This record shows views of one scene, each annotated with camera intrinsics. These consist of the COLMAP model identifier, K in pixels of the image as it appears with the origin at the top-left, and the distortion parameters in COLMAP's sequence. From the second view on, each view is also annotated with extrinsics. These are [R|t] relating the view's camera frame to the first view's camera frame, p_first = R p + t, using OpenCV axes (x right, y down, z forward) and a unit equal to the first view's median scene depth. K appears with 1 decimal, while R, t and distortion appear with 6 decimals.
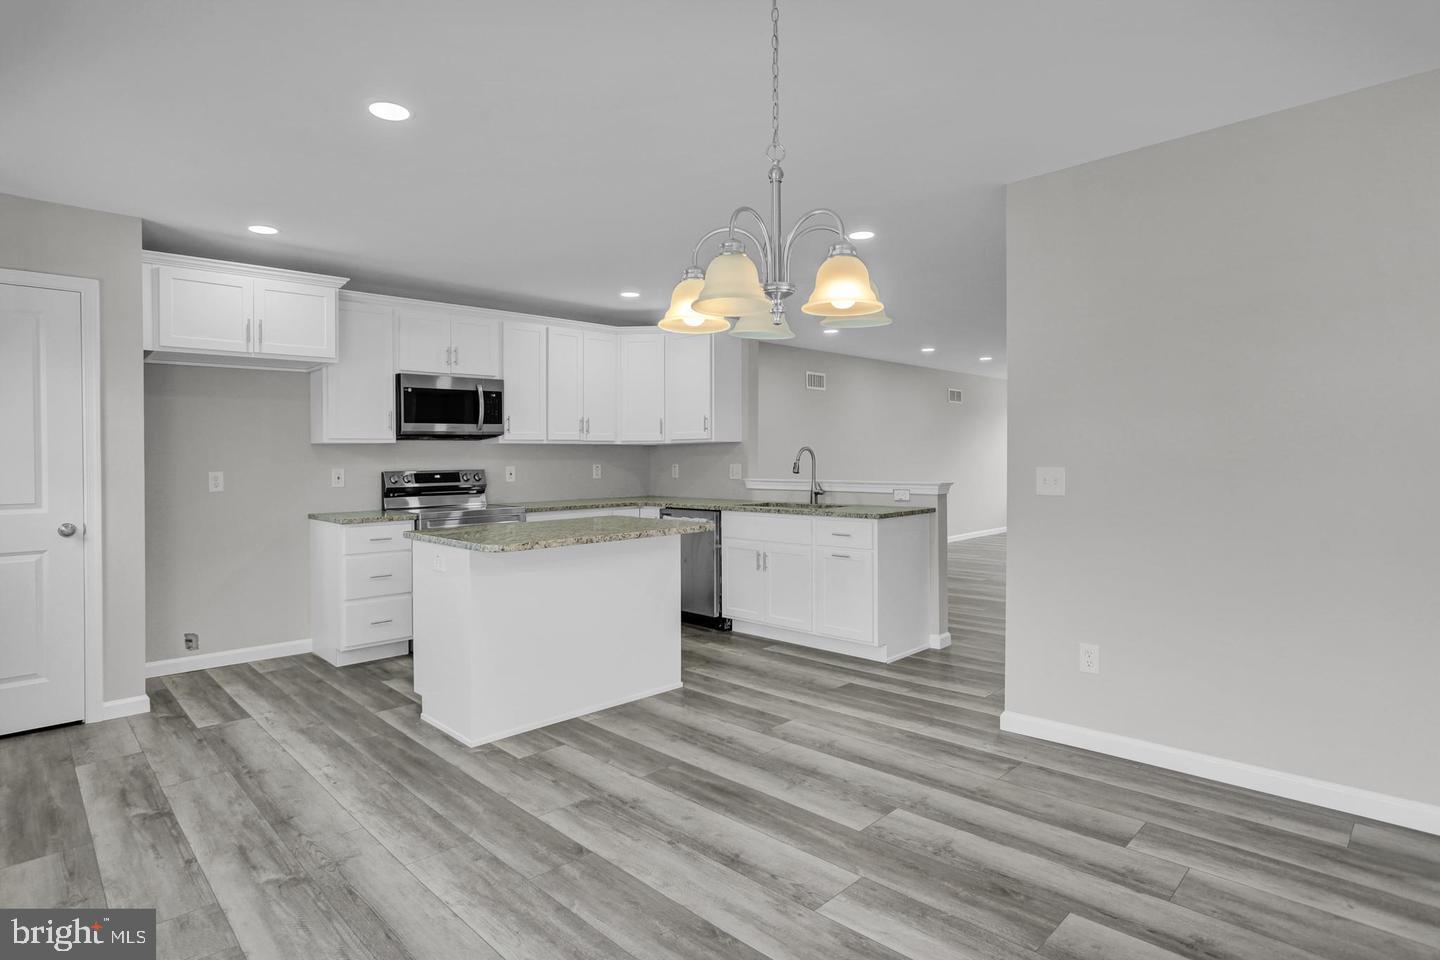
lens RADIAL K [[747.2, 0, 705.0], [0, 747.2, 454.1], [0, 0, 1]] dist [-0.026872, 0.006057]
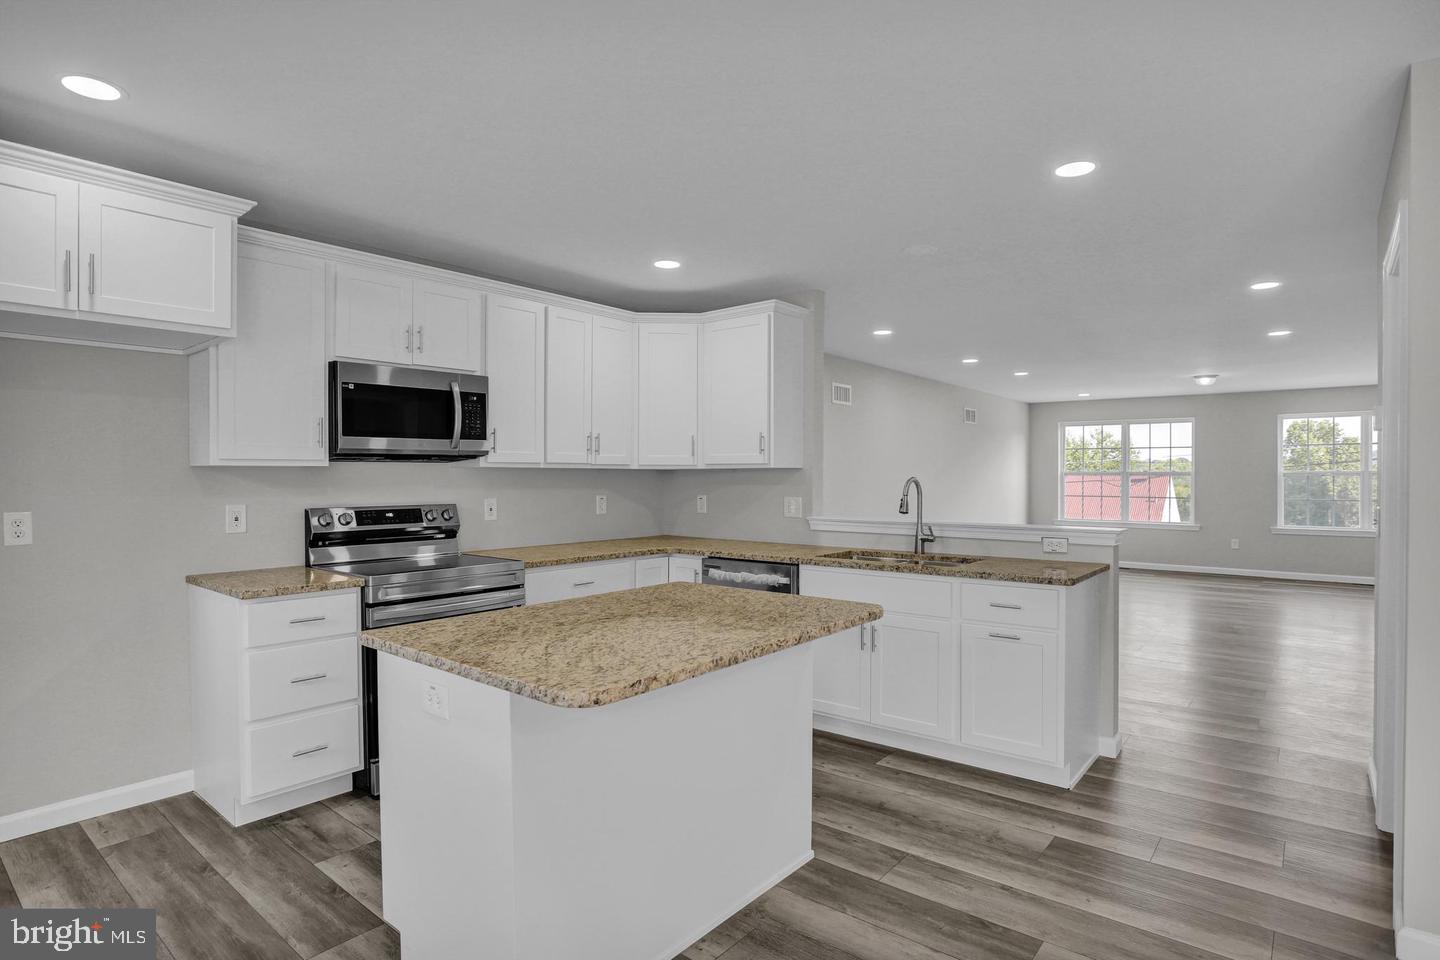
lens RADIAL K [[747.2, 0, 721.4], [0, 747.2, 483.7], [0, 0, 1]] dist [-0.026872, 0.006057]
pose [[0.992666, 0.008865, 0.120562, -0.149593], [-0.010718, 0.999834, 0.014728, -0.013096], [-0.120412, -0.015912, 0.992597, 0.304904]]
